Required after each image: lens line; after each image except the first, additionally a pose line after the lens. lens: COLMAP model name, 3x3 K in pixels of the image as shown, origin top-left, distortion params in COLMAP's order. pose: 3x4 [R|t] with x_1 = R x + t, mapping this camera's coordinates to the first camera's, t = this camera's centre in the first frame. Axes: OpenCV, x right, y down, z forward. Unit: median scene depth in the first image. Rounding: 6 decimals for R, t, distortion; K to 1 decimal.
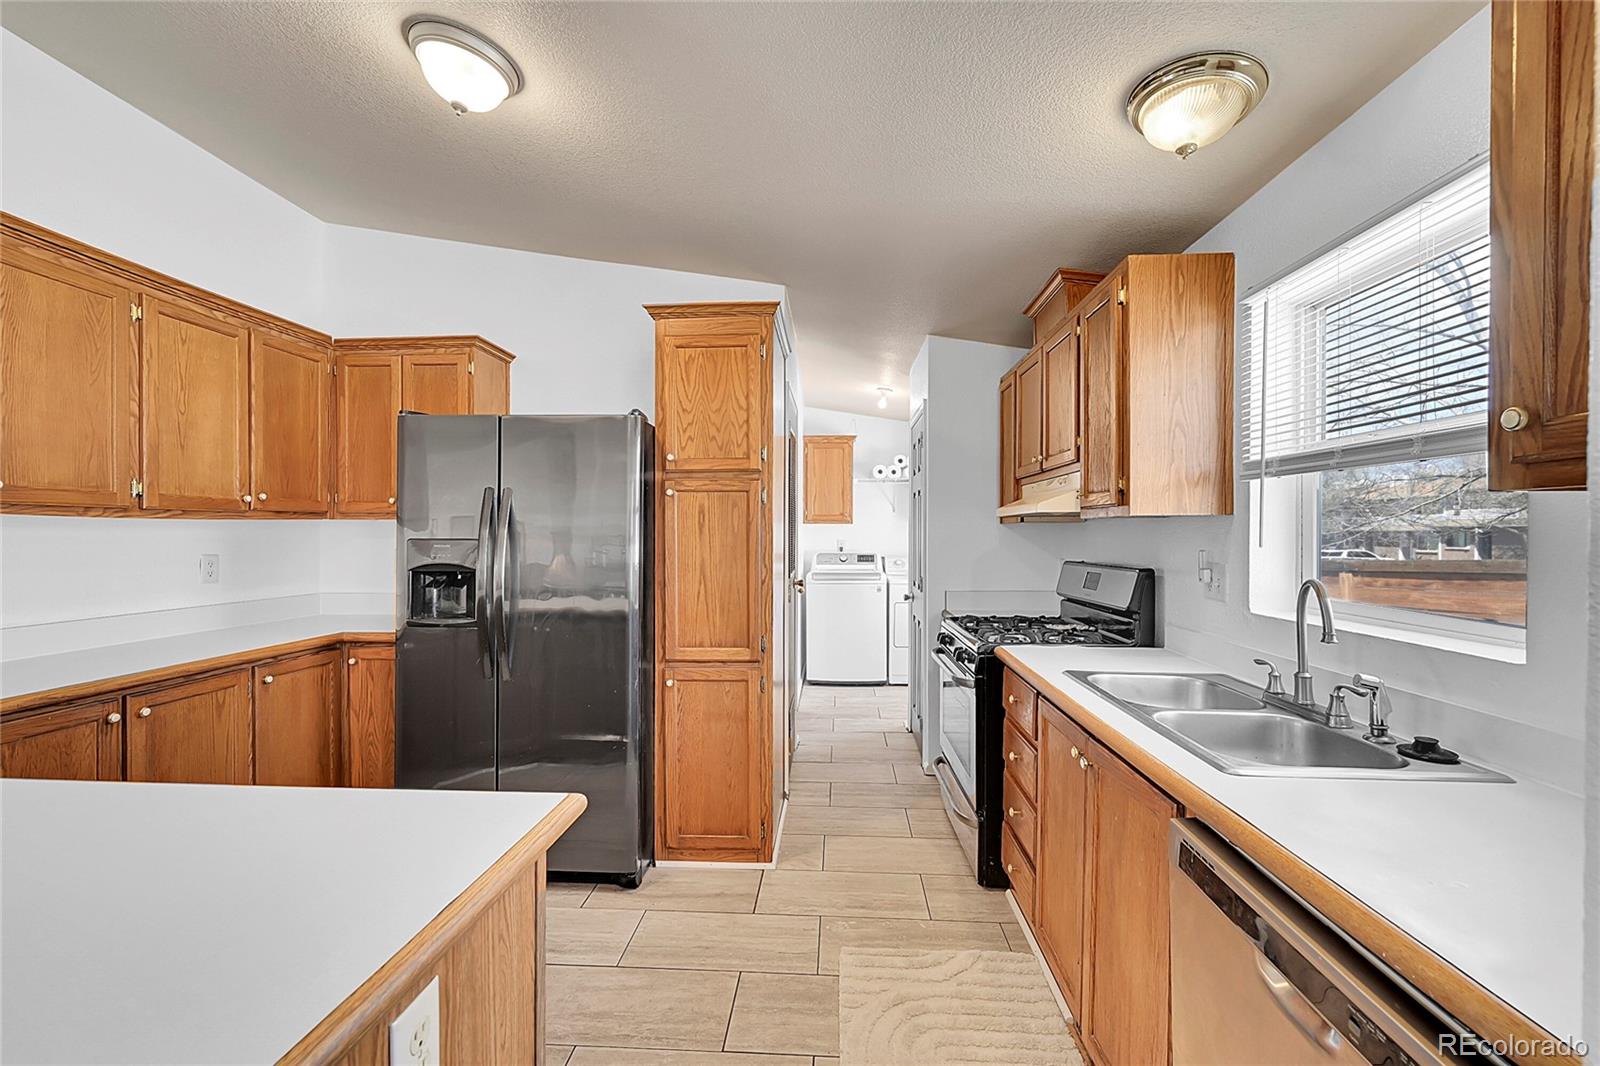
lens RADIAL K [[628.2, 0, 808.1], [0, 628.2, 535.4], [0, 0, 1]] dist [0.000597, -0.000185]
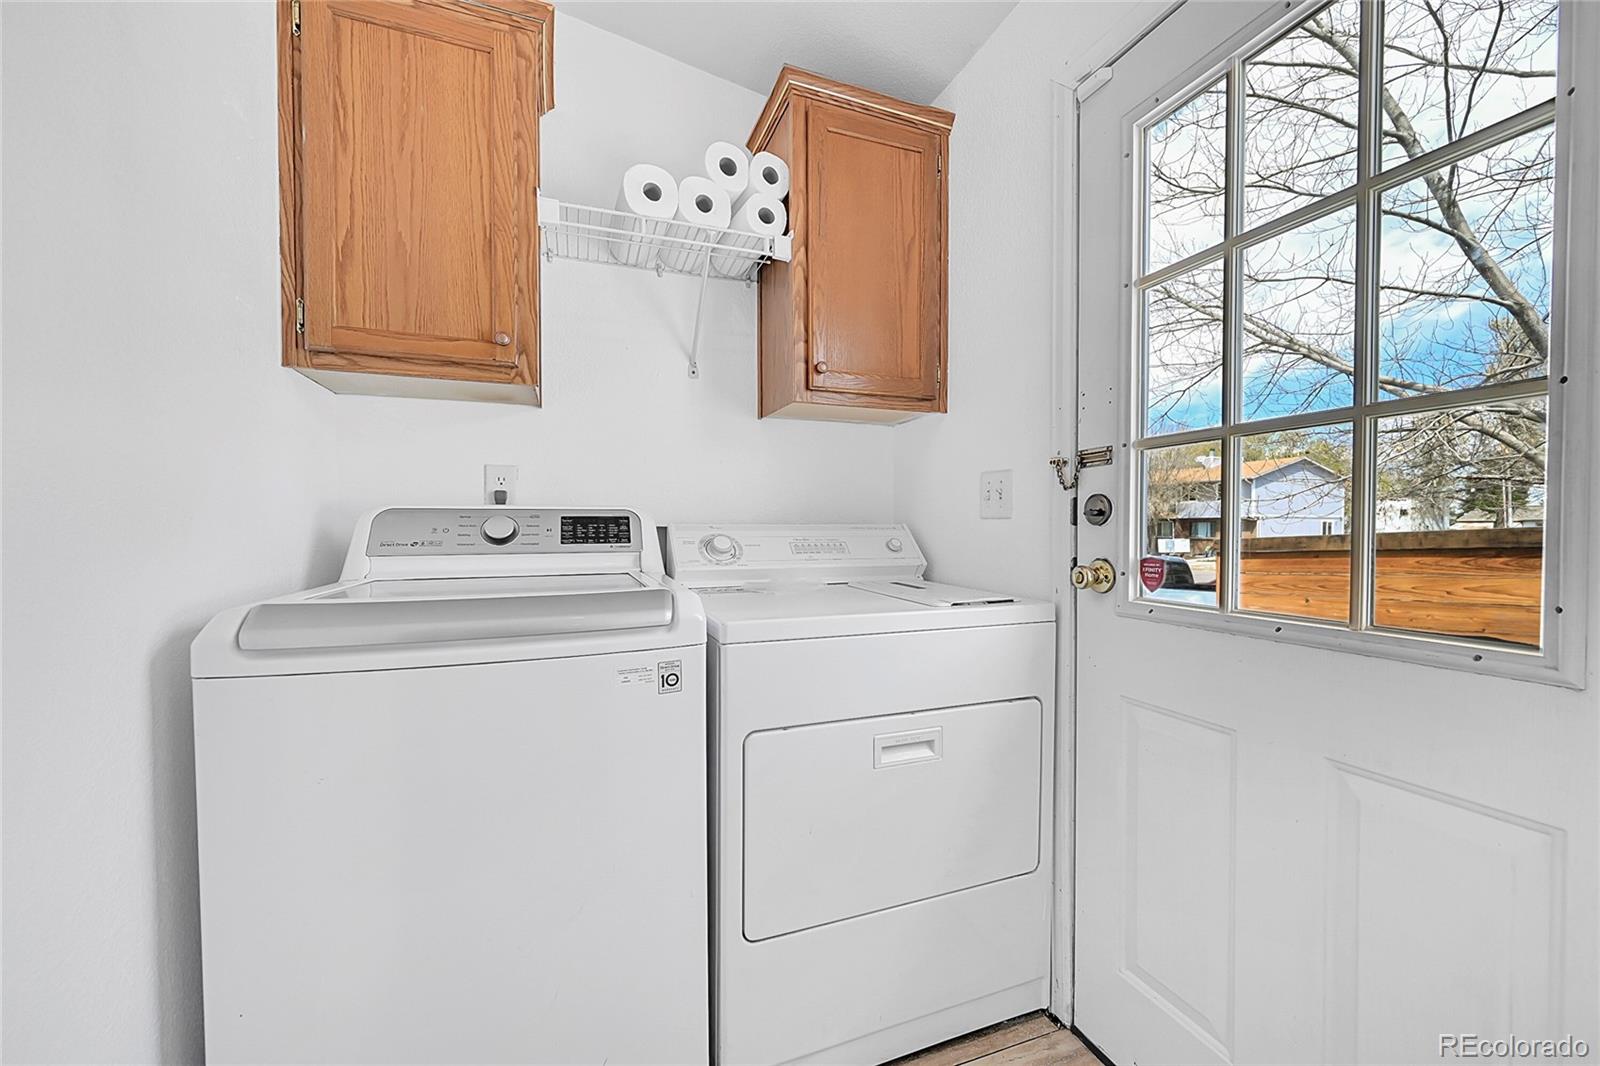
lens RADIAL K [[628.2, 0, 808.1], [0, 628.2, 535.4], [0, 0, 1]] dist [0.000597, -0.000185]
pose [[0.916156, -0.007874, 0.400745, 0.068599], [0.003908, 0.999935, 0.010714, 0.037189], [-0.400804, -0.008250, 0.916127, 0.734708]]
